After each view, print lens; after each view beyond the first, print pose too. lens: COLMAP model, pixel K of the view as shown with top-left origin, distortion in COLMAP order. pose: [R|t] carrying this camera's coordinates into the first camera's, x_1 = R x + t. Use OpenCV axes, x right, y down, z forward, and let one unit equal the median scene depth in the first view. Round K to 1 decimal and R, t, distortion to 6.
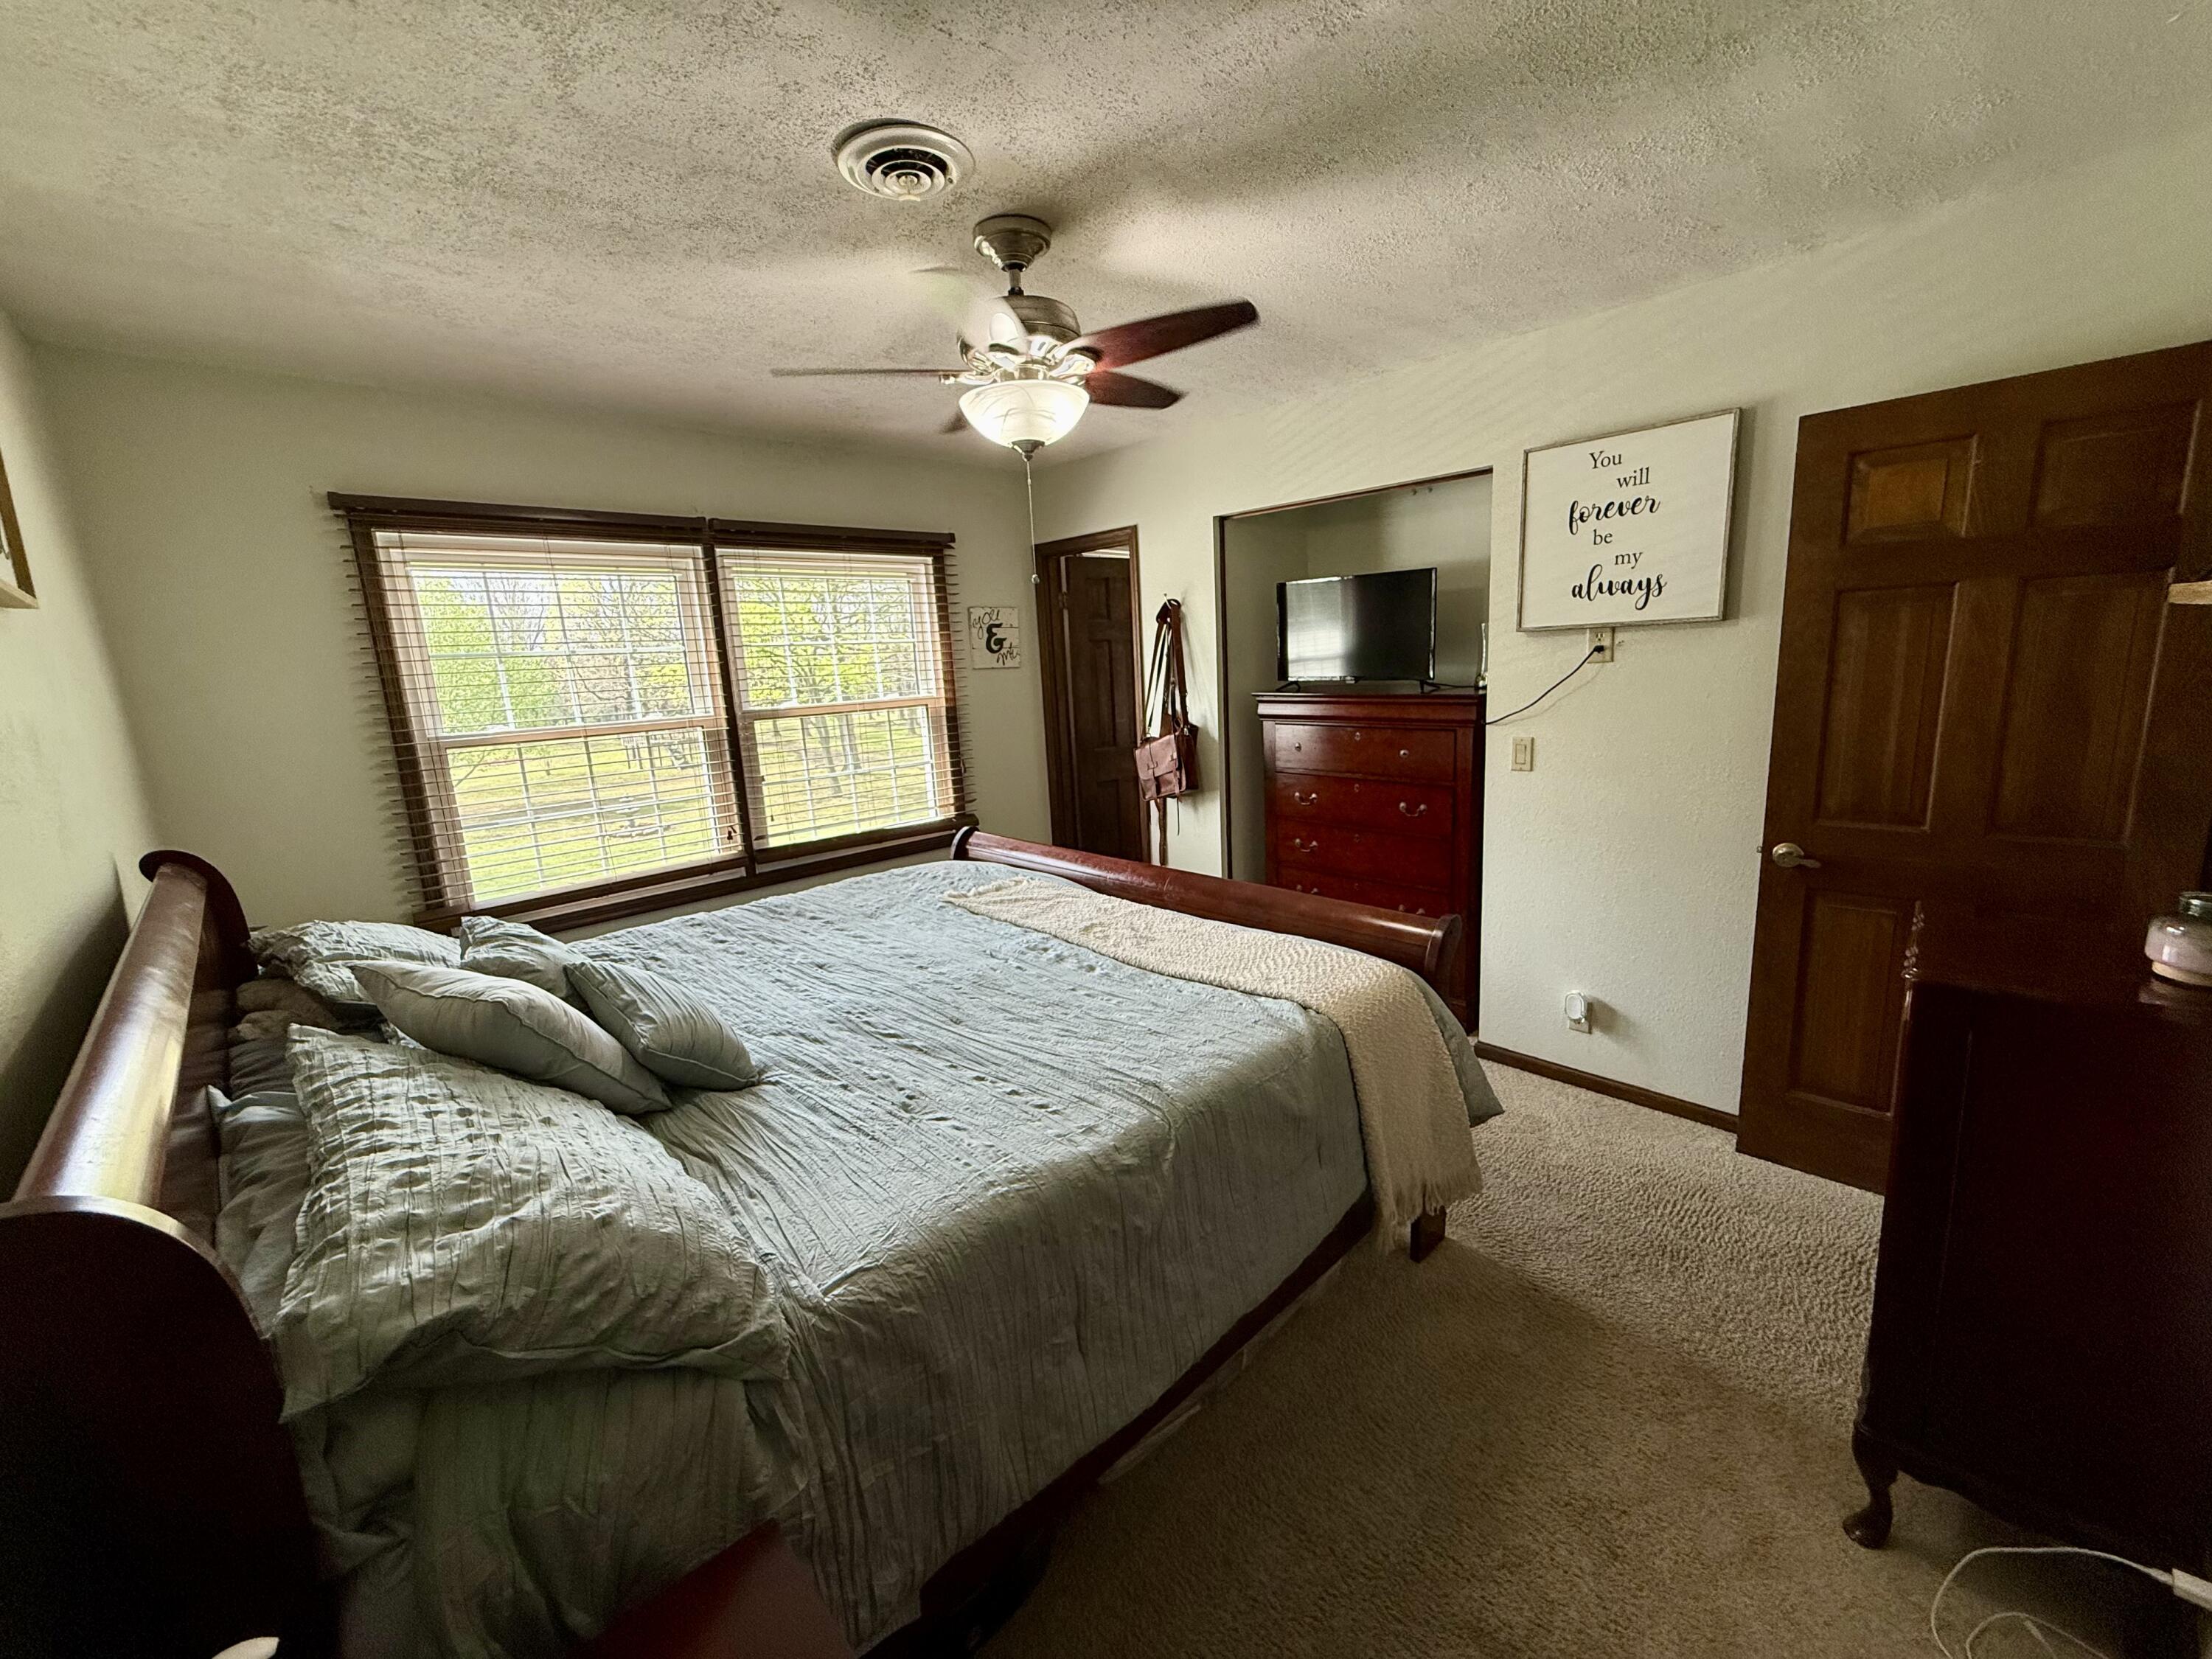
lens RADIAL K [[882.2, 0, 1100.7], [0, 882.2, 827.2], [0, 0, 1]] dist [0.006818, 0.000009]
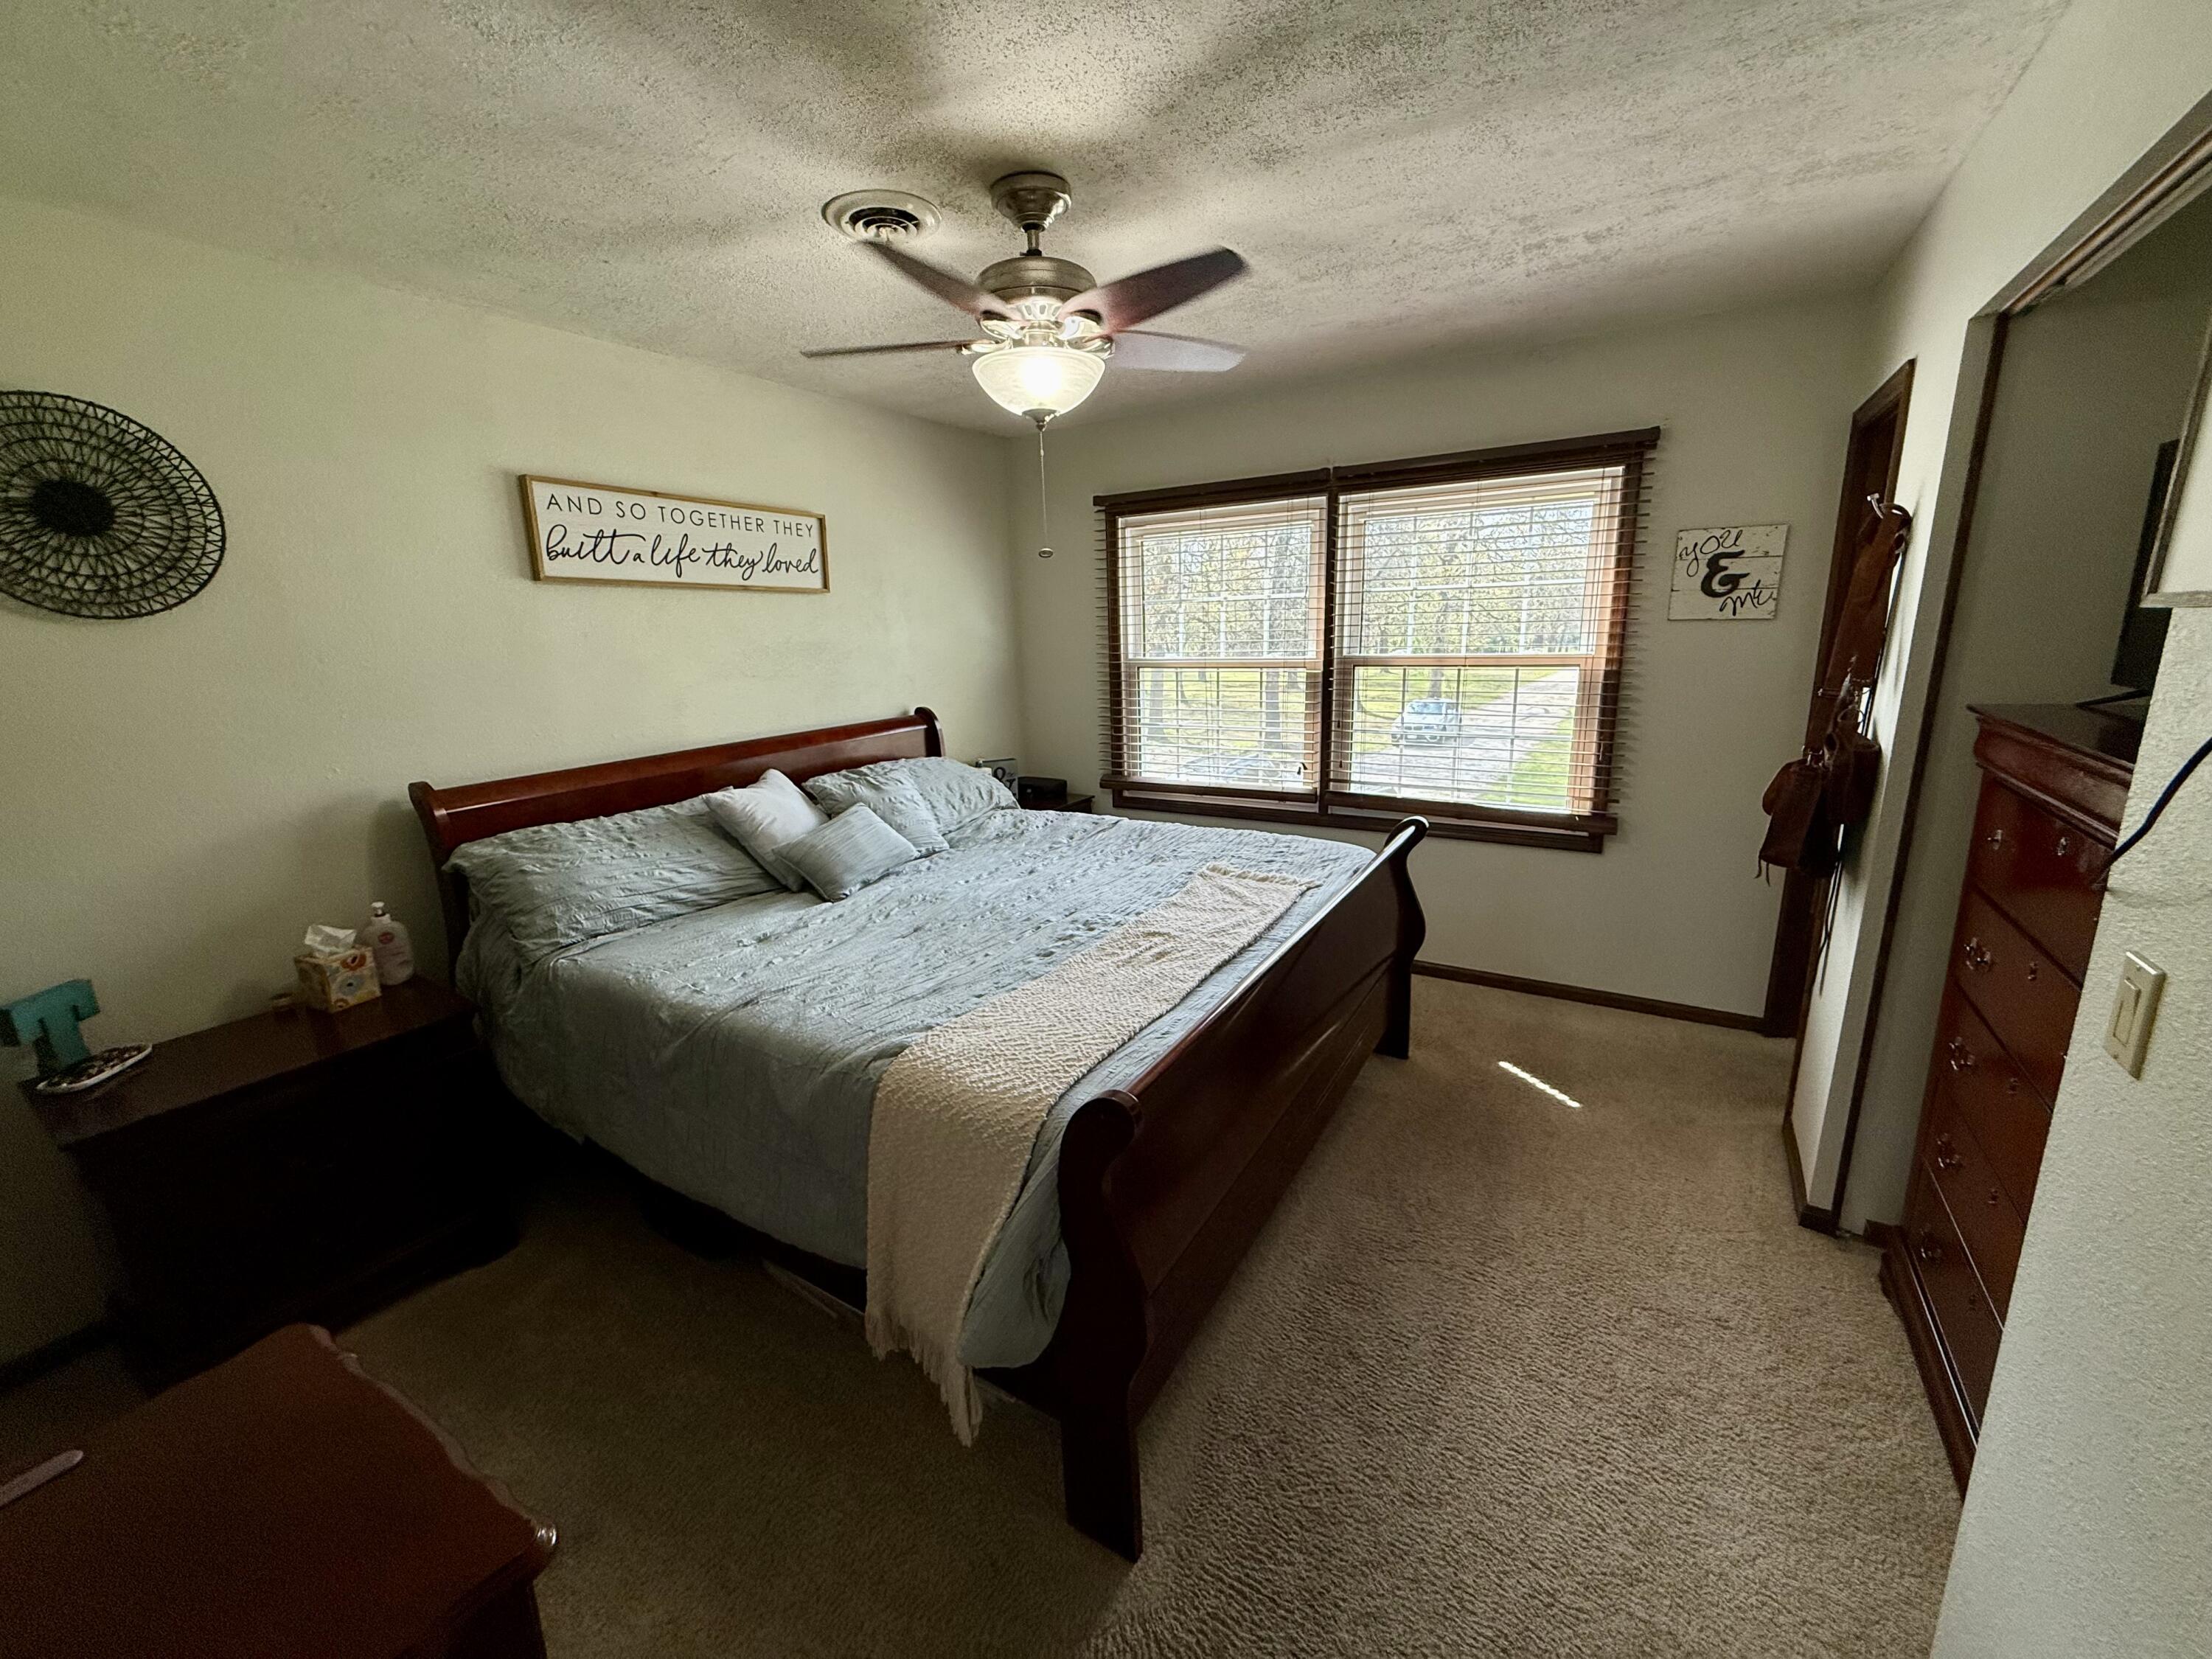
lens RADIAL K [[882.2, 0, 1100.7], [0, 882.2, 827.2], [0, 0, 1]] dist [0.006818, 0.000009]
pose [[0.252277, 0.262283, -0.931431, 0.542357], [-0.165834, 0.960043, 0.225424, -0.127995], [0.953339, 0.097594, 0.285692, 0.467073]]
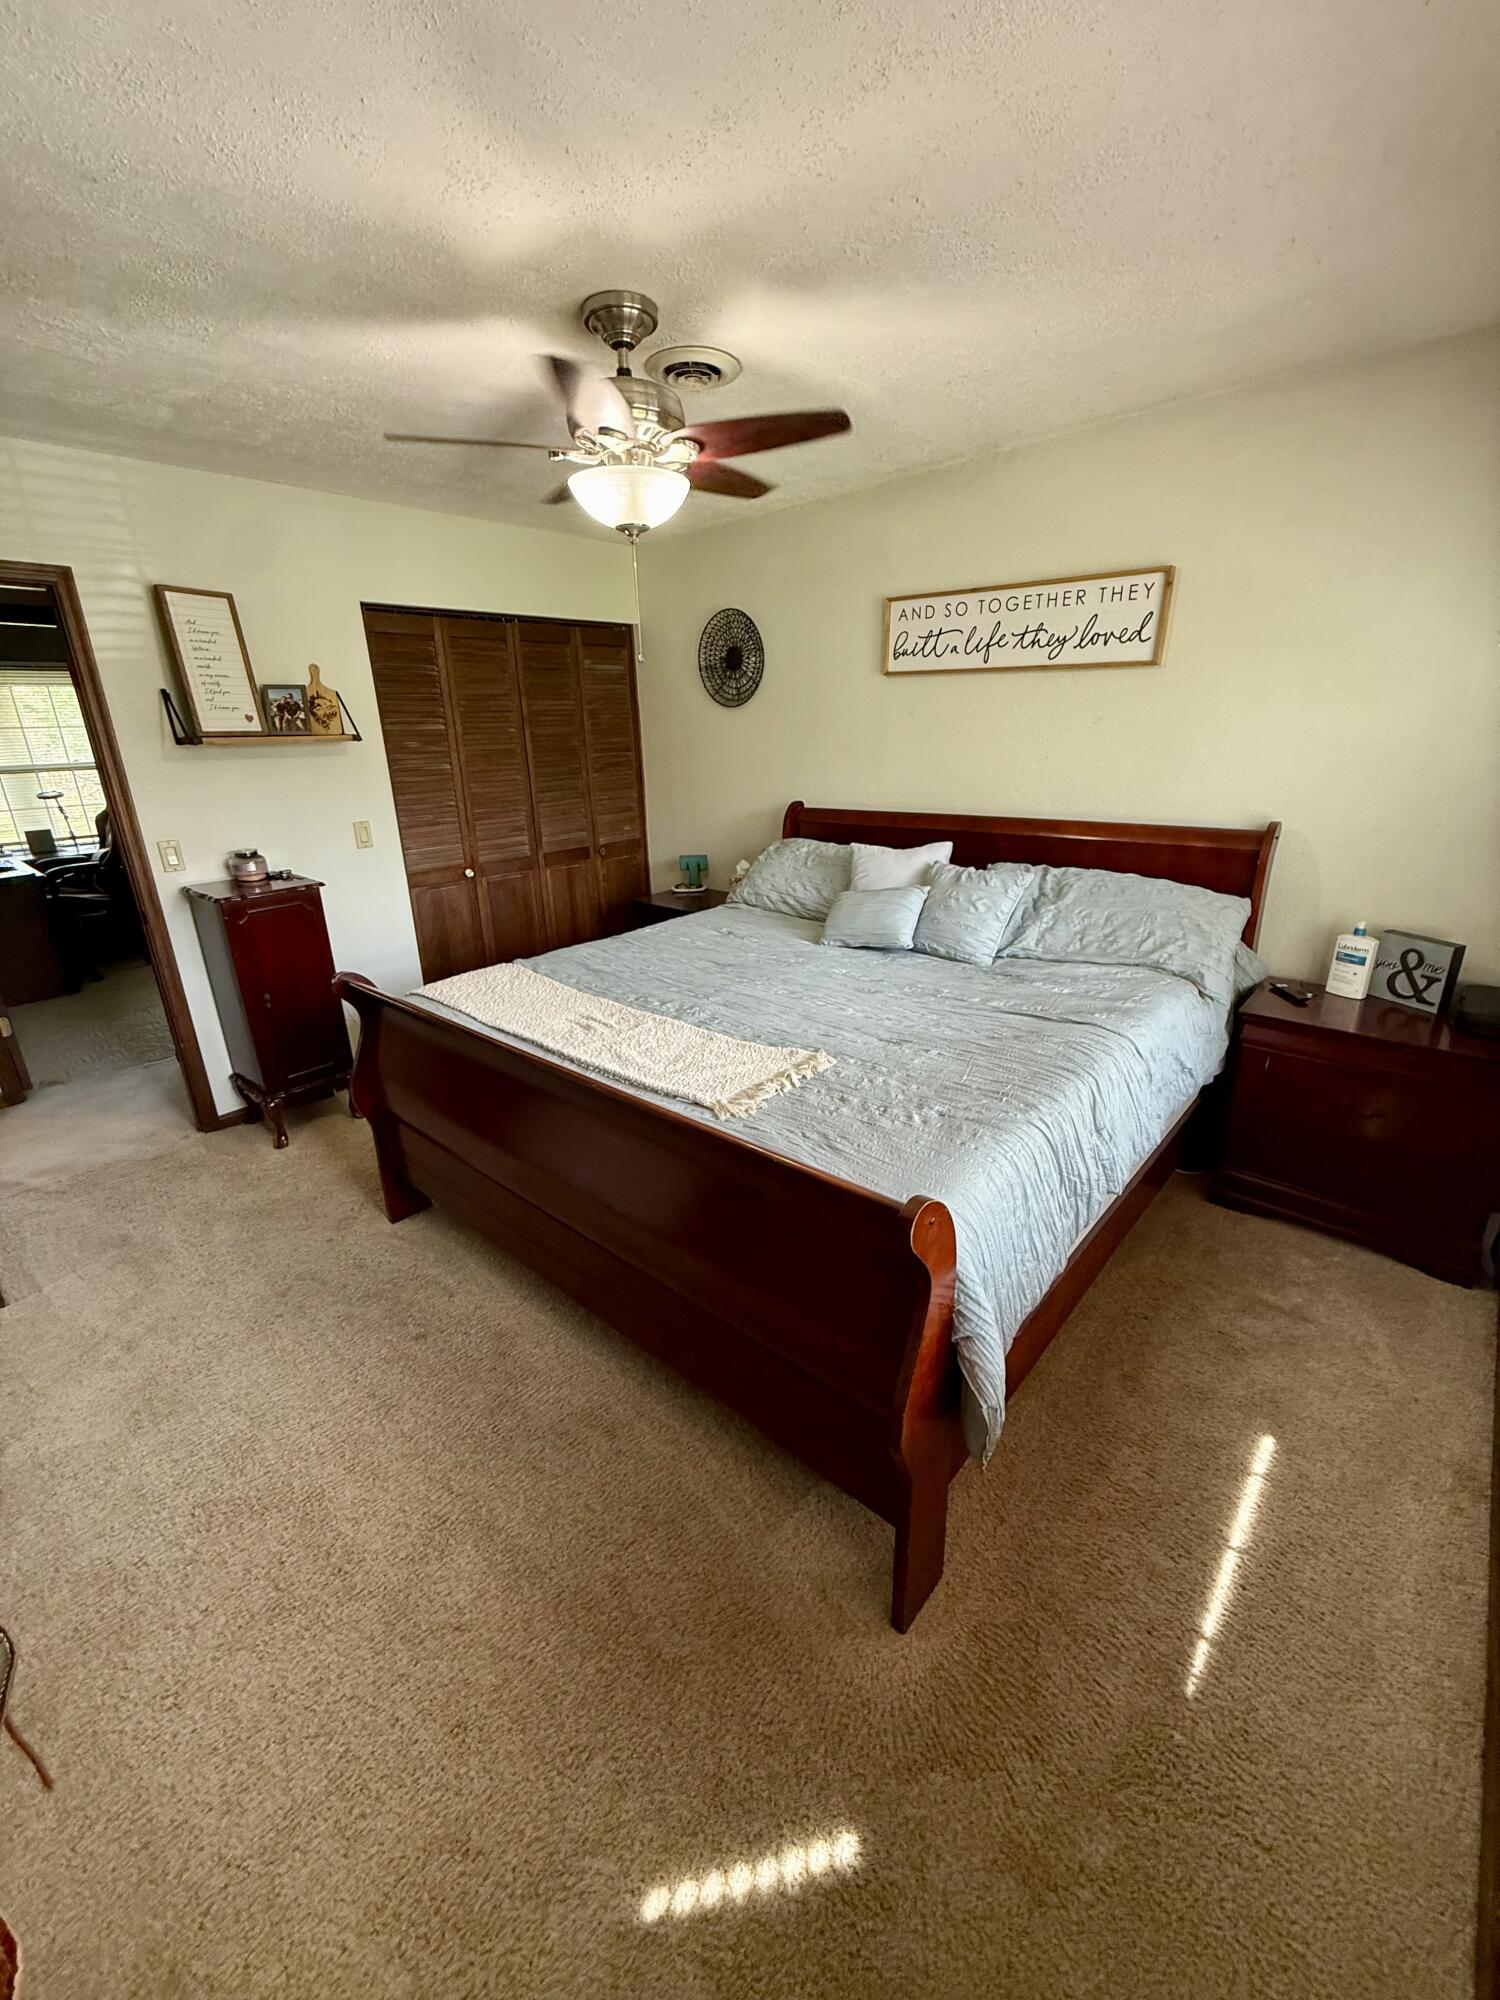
lens RADIAL K [[797.7, 0, 751.4], [0, 797.7, 996.3], [0, 0, 1]] dist [0.006818, 0.000009]
pose [[-0.993750, 0.097674, -0.054052, -0.064093], [0.057835, 0.864615, 0.499095, -0.234530], [0.095482, 0.492850, -0.864860, 1.201981]]
